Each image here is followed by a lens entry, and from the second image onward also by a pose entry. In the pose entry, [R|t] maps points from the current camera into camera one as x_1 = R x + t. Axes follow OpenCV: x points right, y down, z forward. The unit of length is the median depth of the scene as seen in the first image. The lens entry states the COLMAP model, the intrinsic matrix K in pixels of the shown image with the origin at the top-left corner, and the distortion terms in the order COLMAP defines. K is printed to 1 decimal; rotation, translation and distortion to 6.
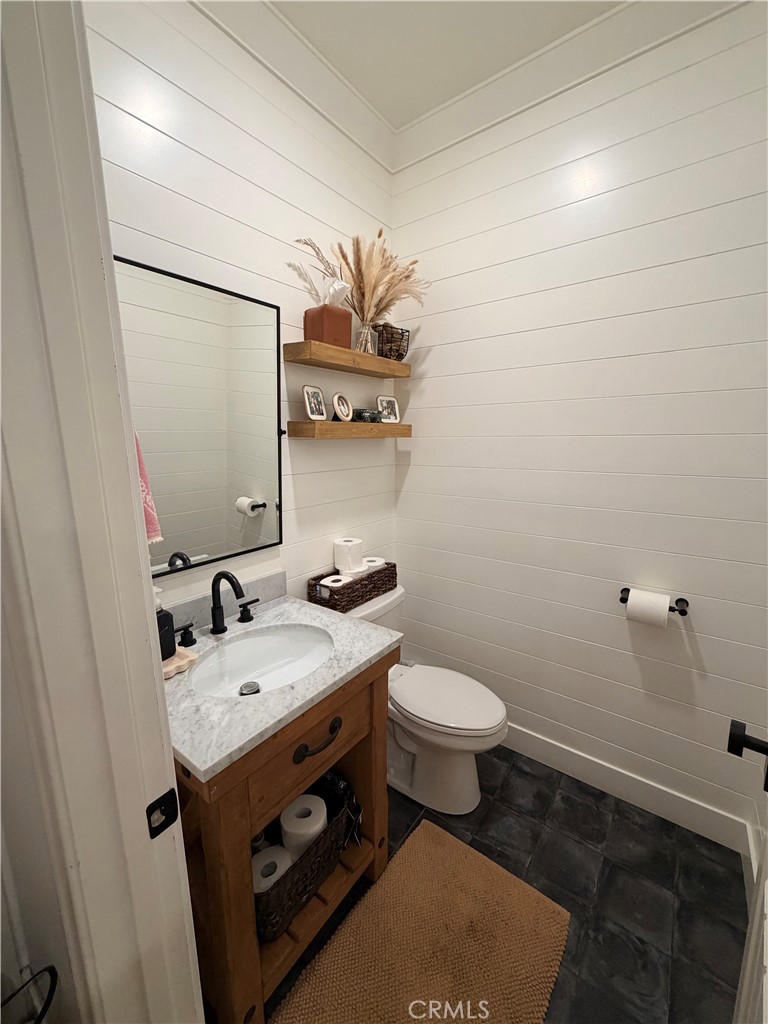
lens RADIAL K [[409.6, 0, 382.3], [0, 409.6, 509.1], [0, 0, 1]] dist [-0.000400, 0.000505]
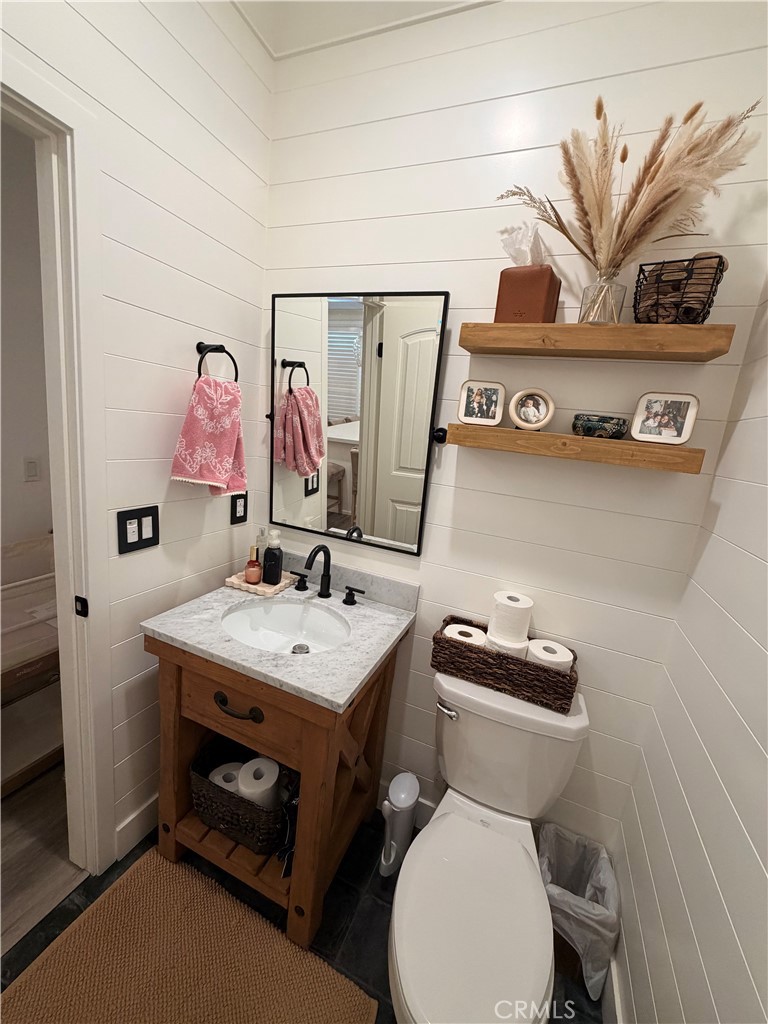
lens RADIAL K [[409.6, 0, 383.2], [0, 409.6, 508.3], [0, 0, 1]] dist [-0.000400, 0.000505]
pose [[0.244035, 0.226483, -0.942949, 0.561908], [-0.273700, 0.948902, 0.157079, -0.136279], [0.930341, 0.219752, 0.293554, 0.629185]]
